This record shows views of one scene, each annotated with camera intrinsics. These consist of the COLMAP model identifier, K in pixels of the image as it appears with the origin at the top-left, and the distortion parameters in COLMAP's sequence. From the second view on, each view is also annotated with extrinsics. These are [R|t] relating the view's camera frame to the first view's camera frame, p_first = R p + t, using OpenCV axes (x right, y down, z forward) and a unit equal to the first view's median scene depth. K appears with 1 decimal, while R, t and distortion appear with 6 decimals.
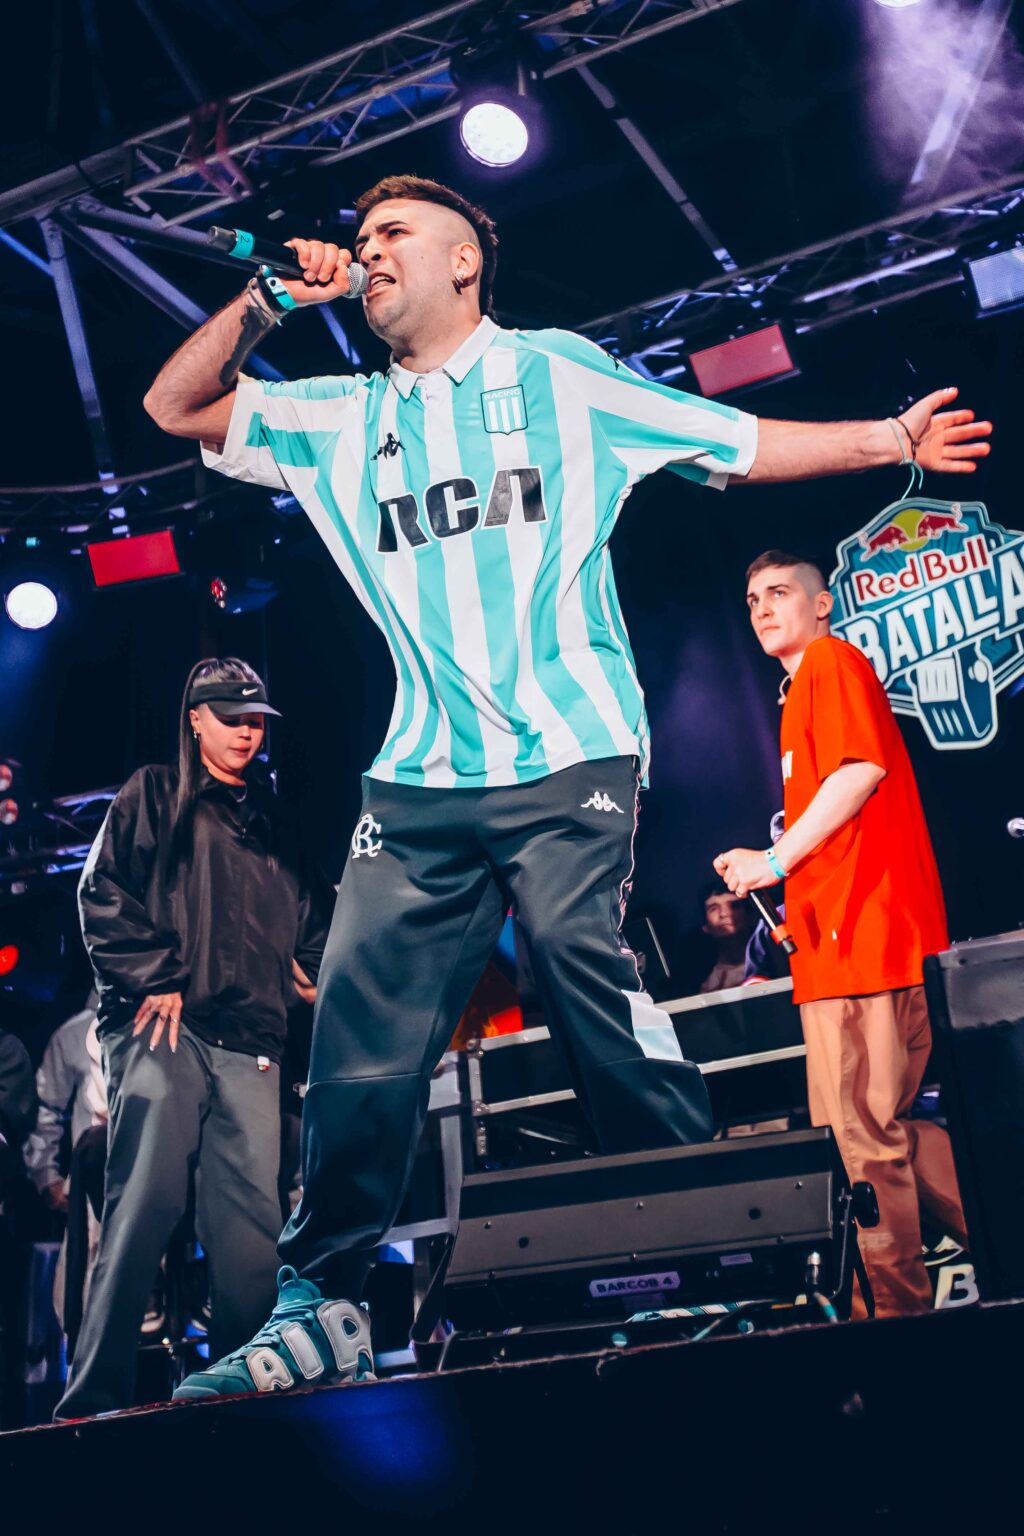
lens RADIAL K [[1838.3, 0, 565.4], [0, 1838.3, 549.6], [0, 0, 1]] dist [0.011046, 0.032983]
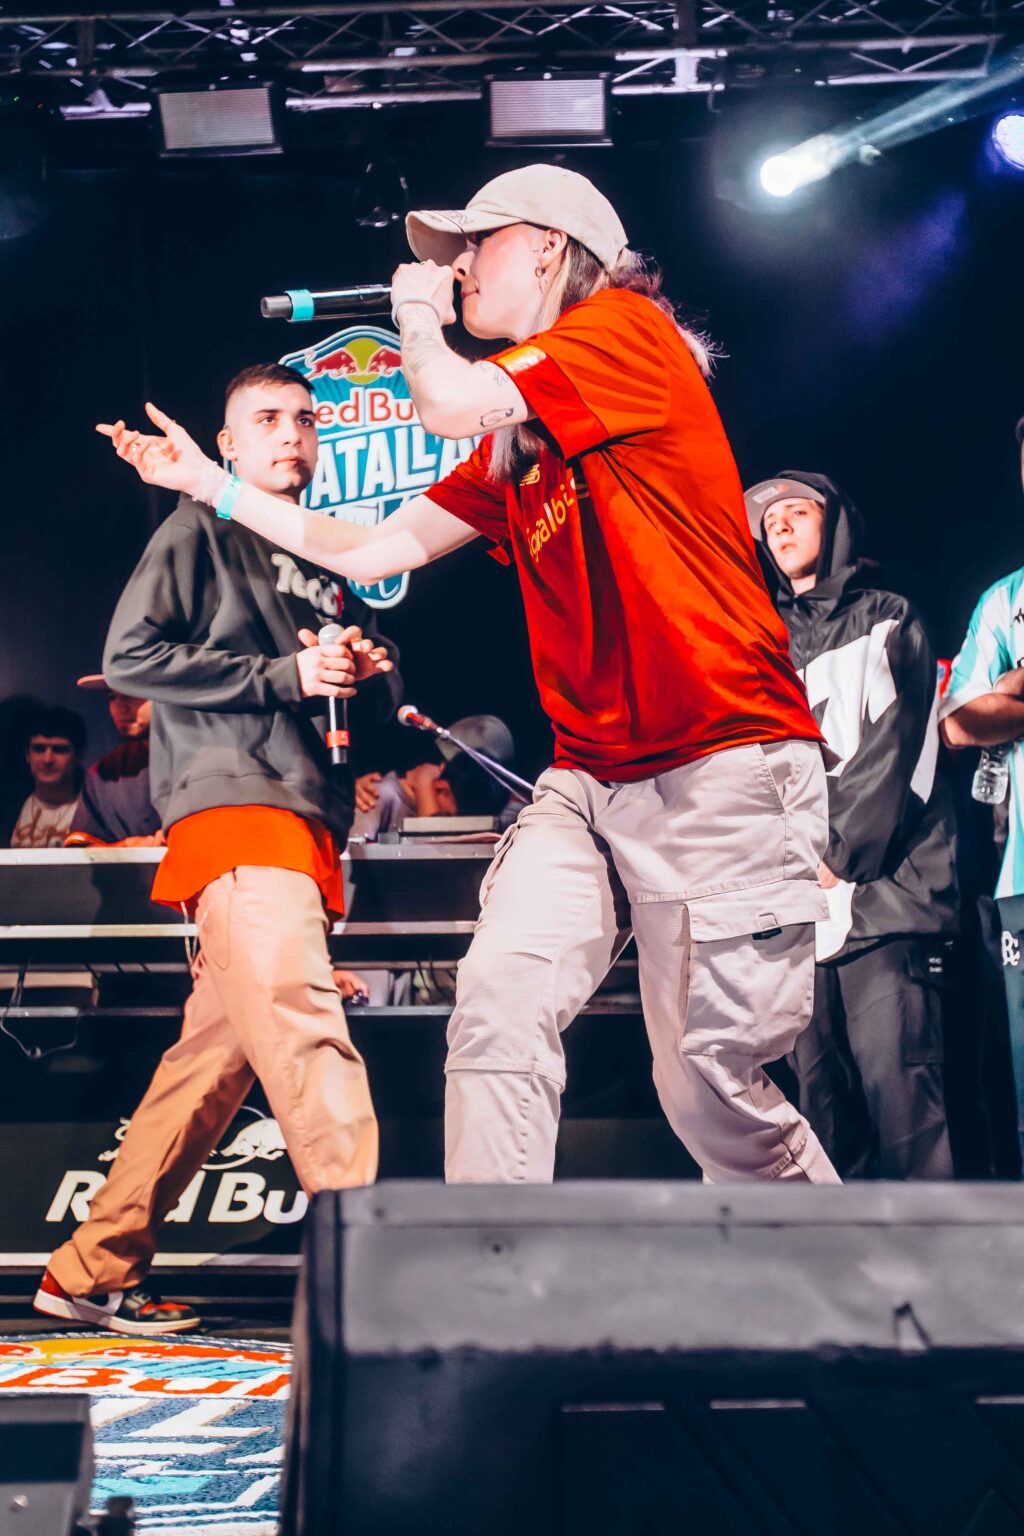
lens RADIAL K [[1769.2, 0, 550.4], [0, 1769.2, 735.8], [0, 0, 1]] dist [0.002669, 0.146104]
pose [[0.926751, 0.172295, 0.333838, 0.012154], [-0.241123, 0.954239, 0.176883, -0.011057], [-0.288085, -0.244423, 0.925886, 0.111747]]
